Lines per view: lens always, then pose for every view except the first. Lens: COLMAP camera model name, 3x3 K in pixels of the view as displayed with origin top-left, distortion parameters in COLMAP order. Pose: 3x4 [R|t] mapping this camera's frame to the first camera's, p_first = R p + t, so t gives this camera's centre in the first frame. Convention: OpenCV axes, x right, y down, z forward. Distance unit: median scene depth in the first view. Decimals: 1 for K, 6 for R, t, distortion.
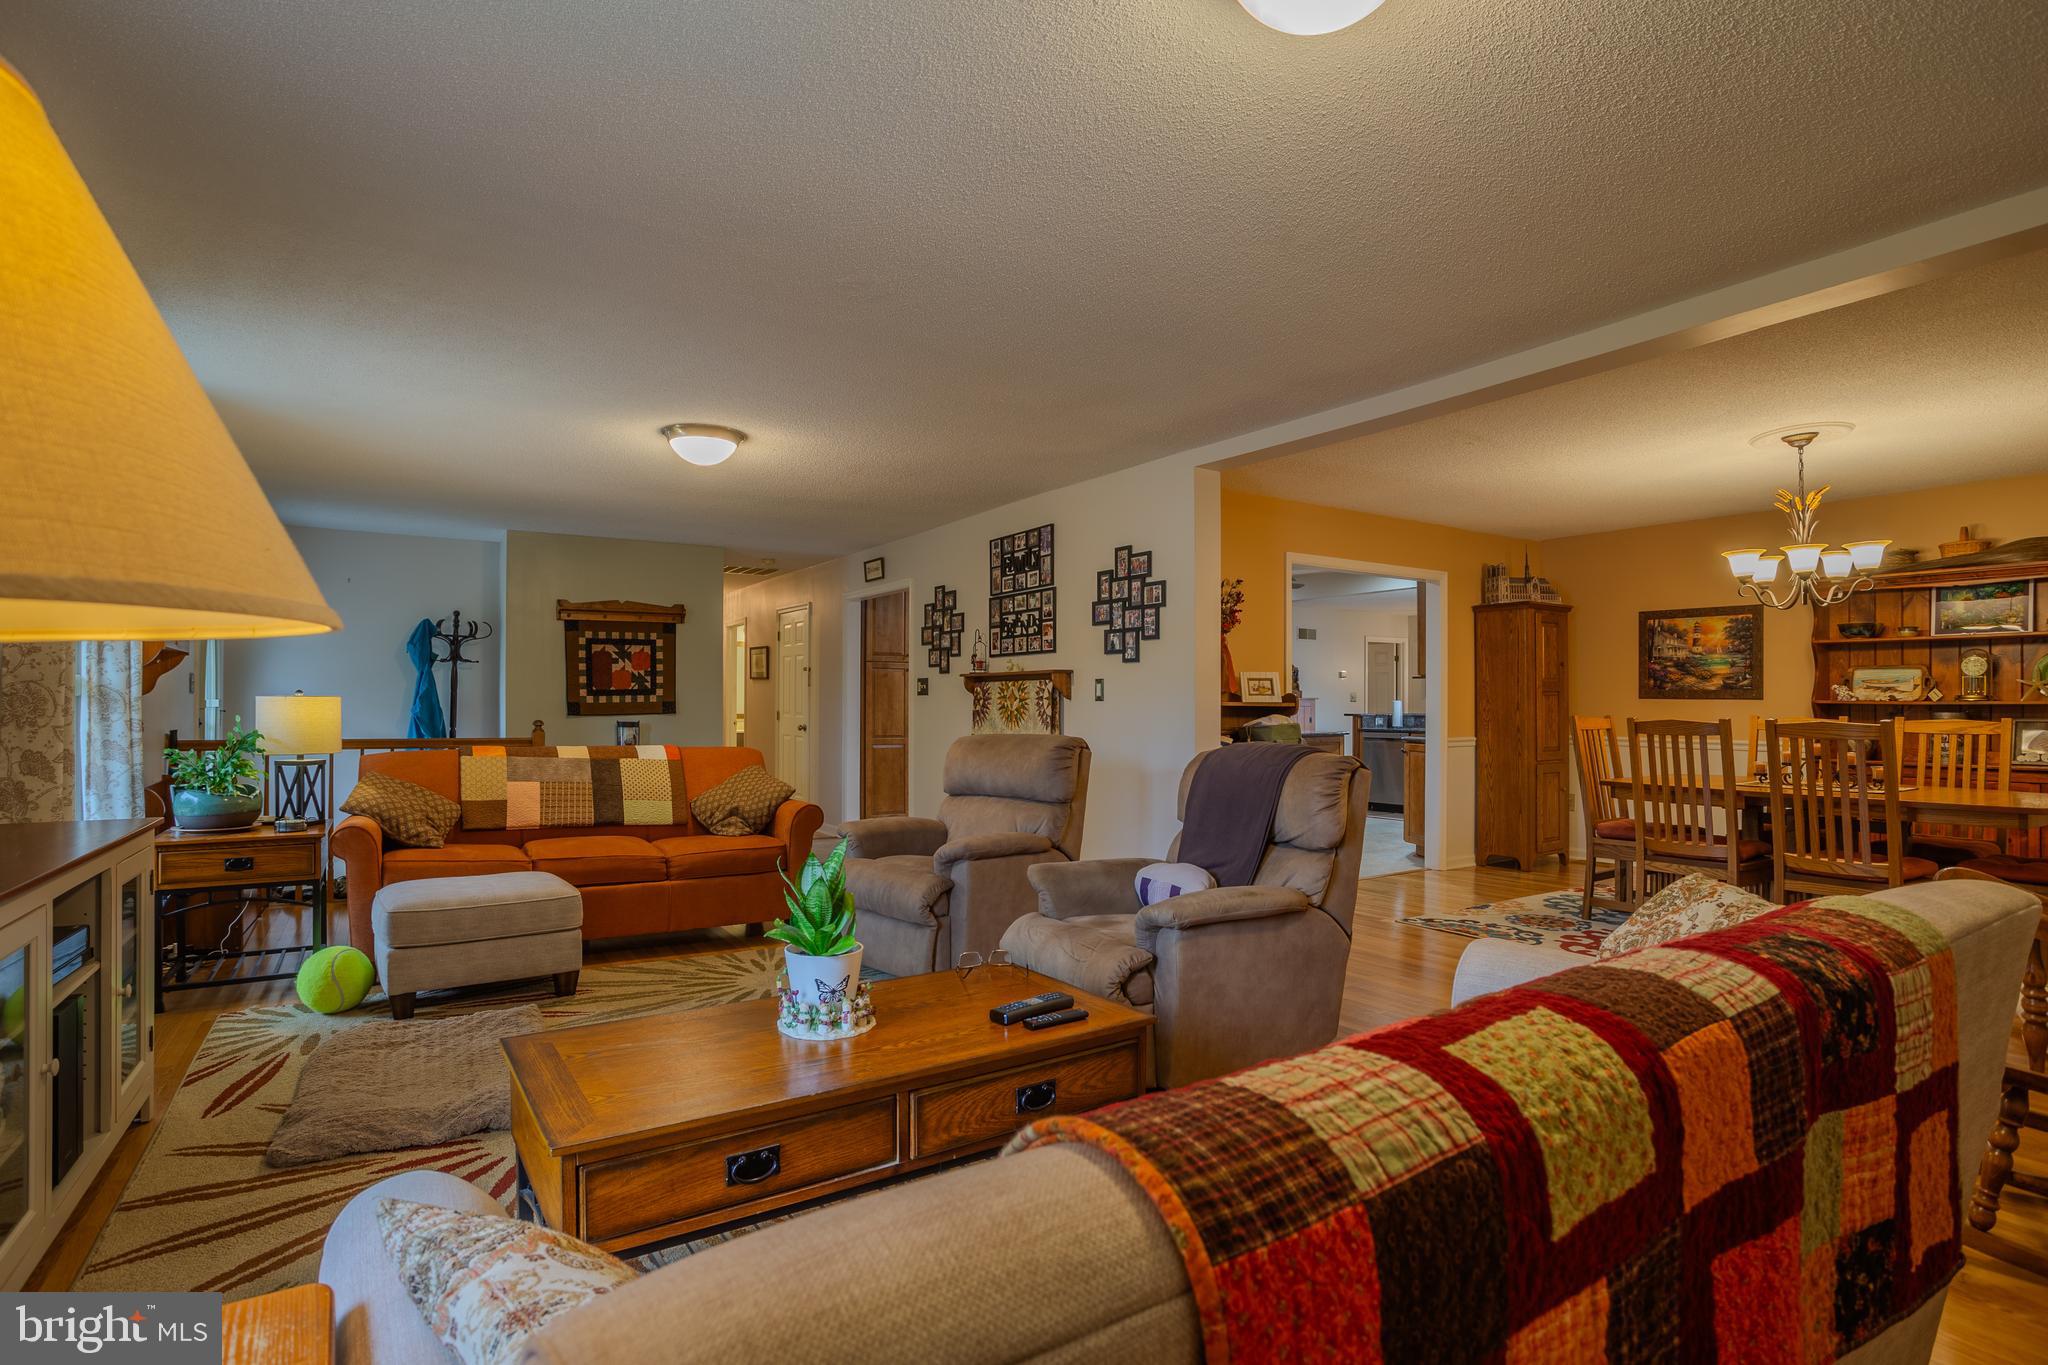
lens RADIAL K [[1015.8, 0, 1052.8], [0, 1015.8, 694.1], [0, 0, 1]] dist [-0.068880, 0.043912]
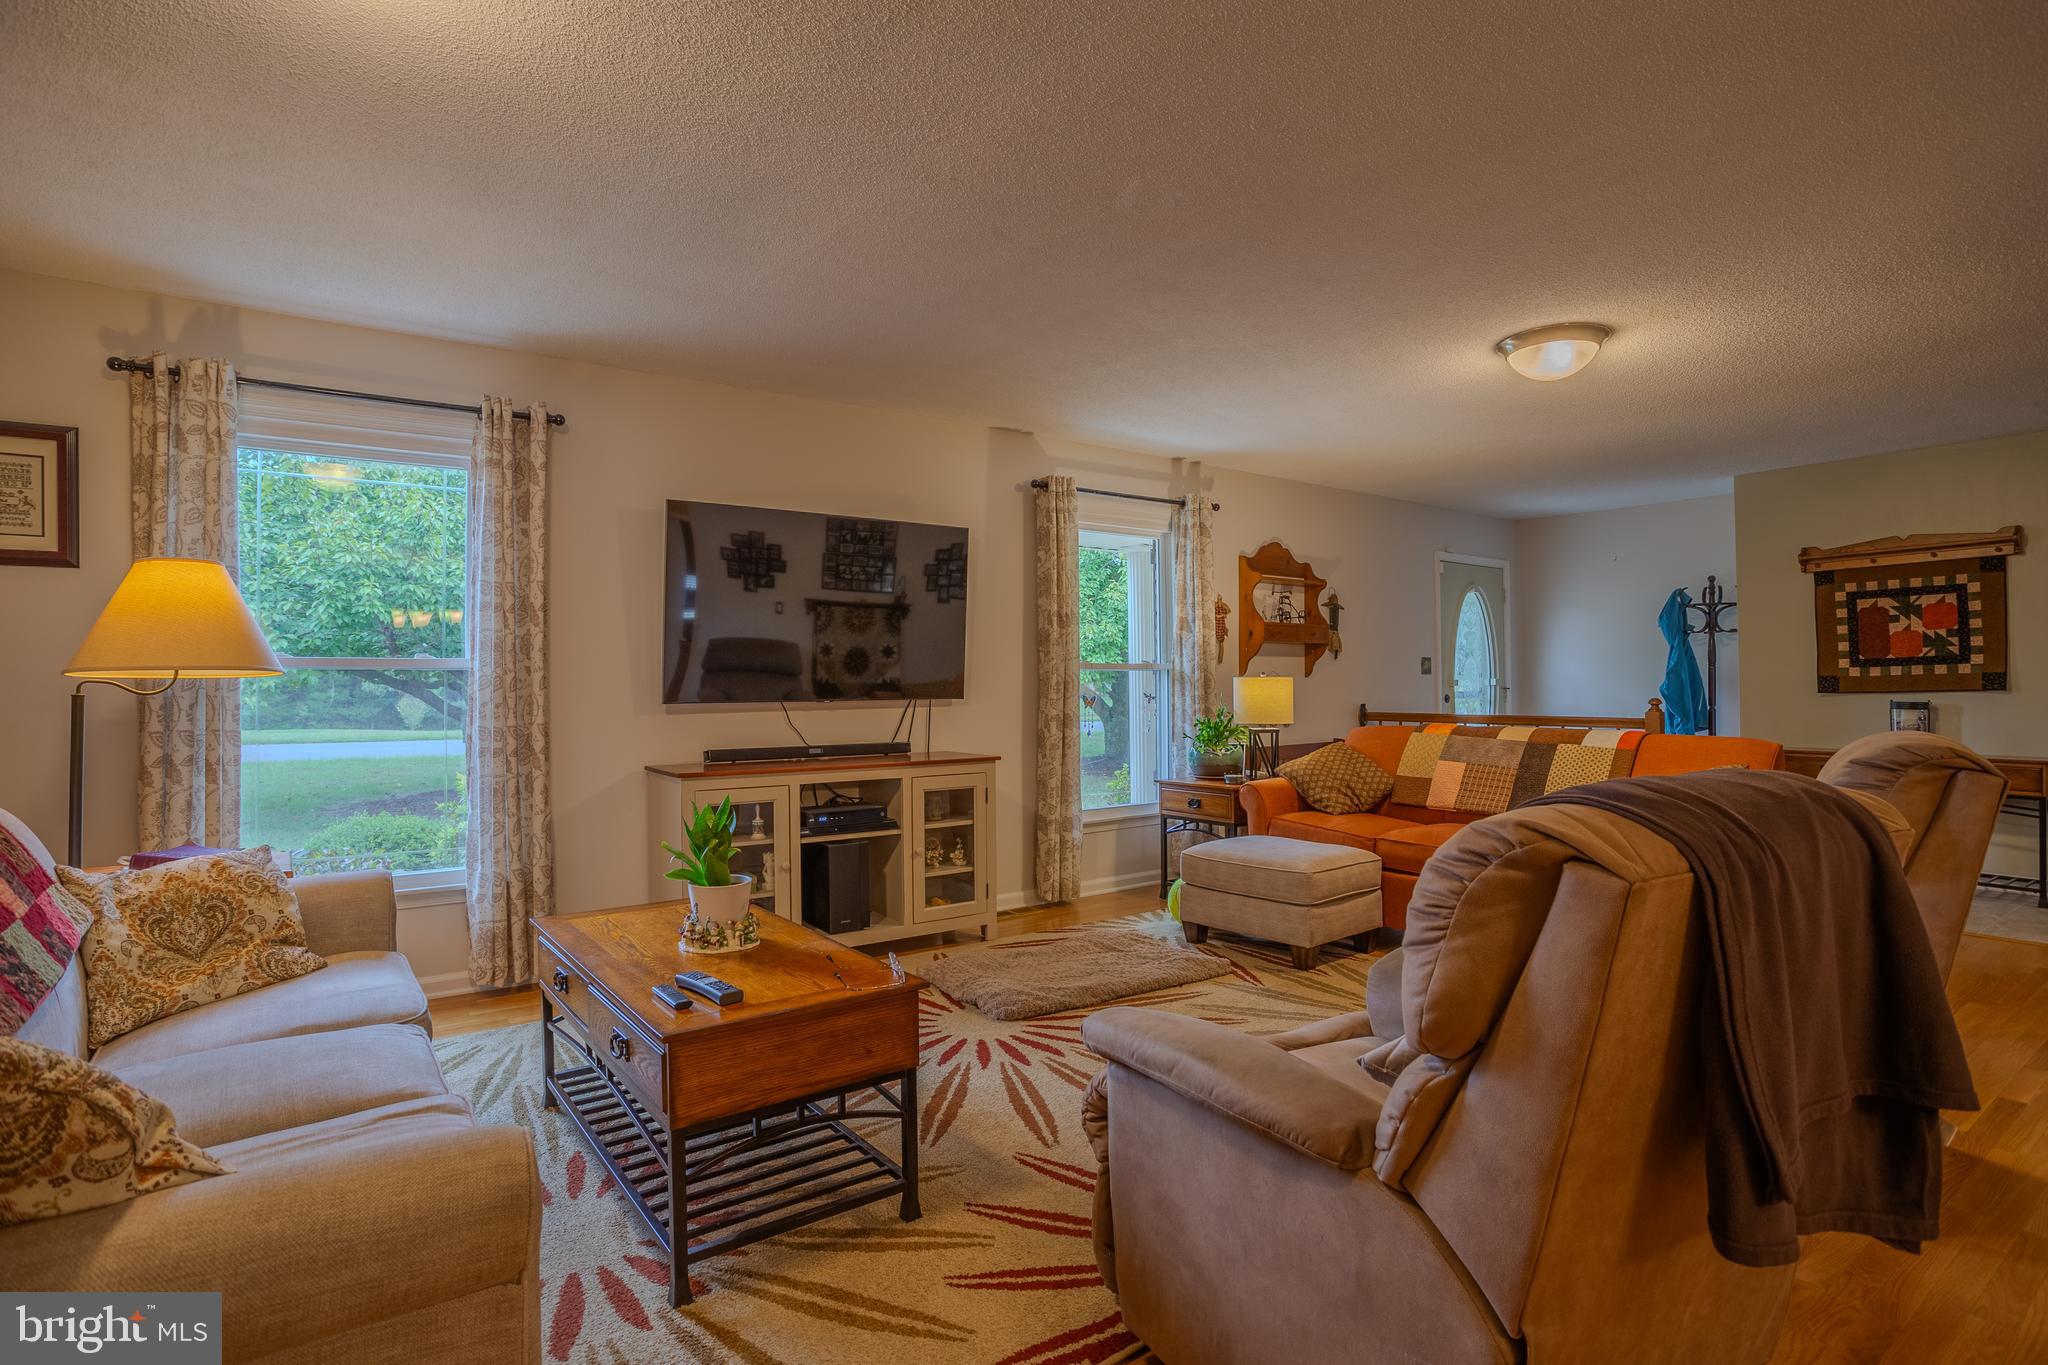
lens RADIAL K [[1005.2, 0, 994.7], [0, 1005.2, 674.1], [0, 0, 1]] dist [-0.031274, 0.000137]
pose [[0.050362, -0.016455, -0.998595, 0.248835], [0.019319, 0.999693, -0.015498, 0.005779], [0.998544, -0.018511, 0.050665, 0.310385]]
